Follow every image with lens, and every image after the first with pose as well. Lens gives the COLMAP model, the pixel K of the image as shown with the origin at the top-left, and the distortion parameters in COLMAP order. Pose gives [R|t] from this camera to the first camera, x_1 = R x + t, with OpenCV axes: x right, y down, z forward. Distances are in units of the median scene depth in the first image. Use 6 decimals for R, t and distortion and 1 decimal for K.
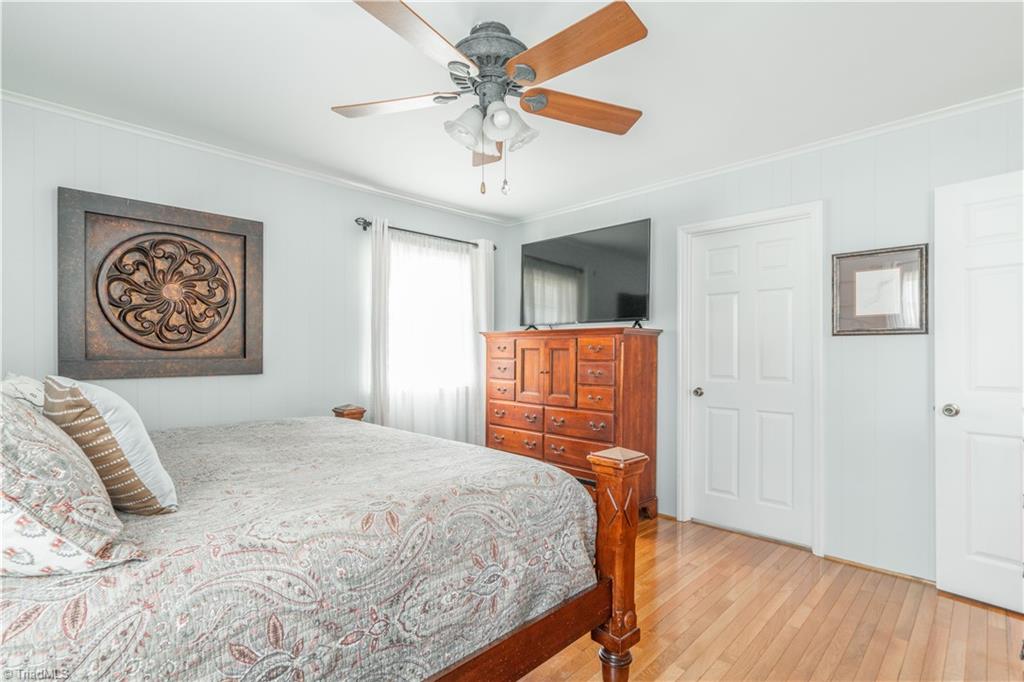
lens RADIAL K [[482.5, 0, 500.8], [0, 482.5, 342.6], [0, 0, 1]] dist [0.001655, 0.000251]
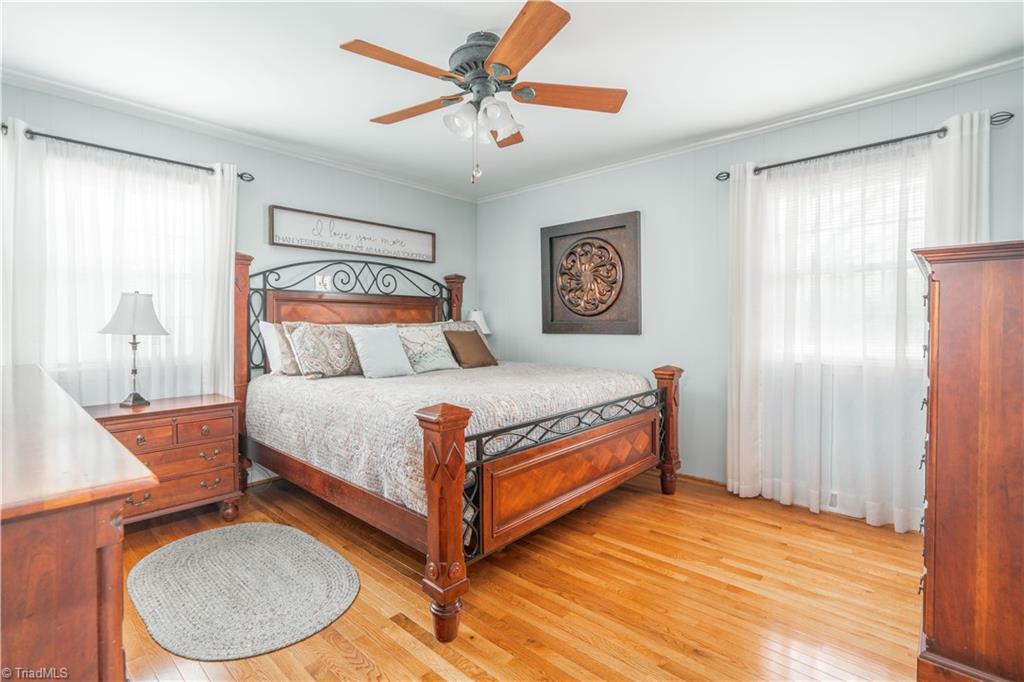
lens RADIAL K [[476.7, 0, 511.7], [0, 476.7, 333.3], [0, 0, 1]] dist [0.022487, 0.000401]
pose [[0.050749, 0.028919, -0.998293, 0.750963], [0.018176, 0.999388, 0.029875, 0.020261], [0.998546, -0.019661, 0.050193, 0.652897]]
